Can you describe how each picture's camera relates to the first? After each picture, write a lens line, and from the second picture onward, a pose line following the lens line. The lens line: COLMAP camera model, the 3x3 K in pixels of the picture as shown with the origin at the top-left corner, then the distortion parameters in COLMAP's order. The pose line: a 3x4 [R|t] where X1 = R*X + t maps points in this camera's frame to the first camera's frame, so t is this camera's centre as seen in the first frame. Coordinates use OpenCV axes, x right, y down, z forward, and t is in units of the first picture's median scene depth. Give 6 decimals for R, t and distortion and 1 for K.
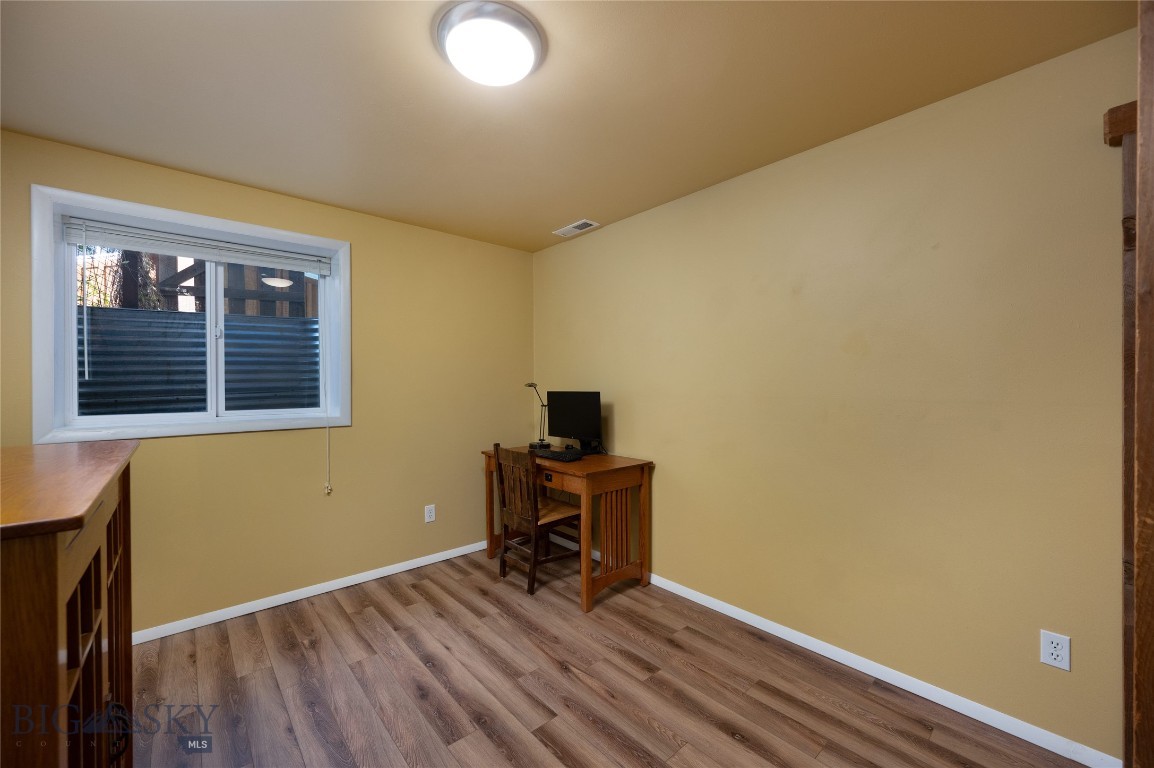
lens RADIAL K [[459.8, 0, 578.2], [0, 459.8, 385.8], [0, 0, 1]] dist [0.025458, 0.000304]
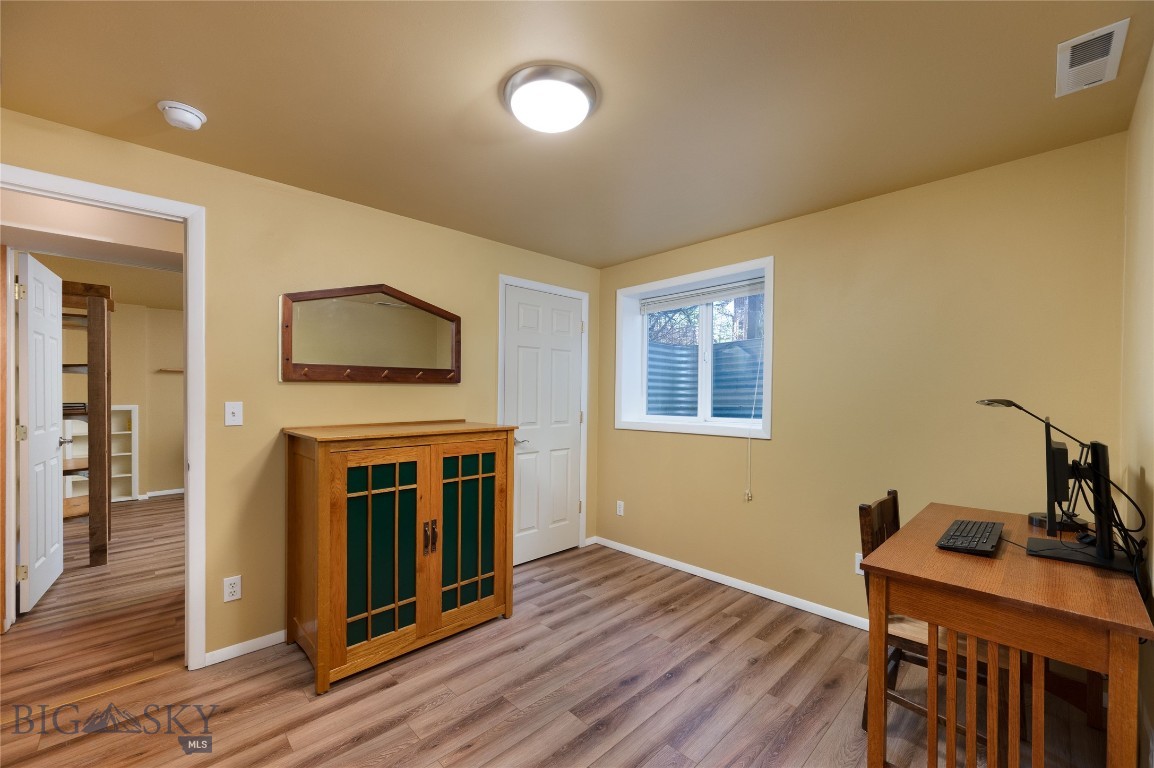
lens RADIAL K [[459.8, 0, 569.6], [0, 459.8, 388.7], [0, 0, 1]] dist [0.025458, 0.000304]
pose [[0.050845, -0.008256, -0.998672, 0.602658], [0.002802, 0.999963, -0.008124, -0.019836], [0.998703, -0.002385, 0.050867, 0.636464]]
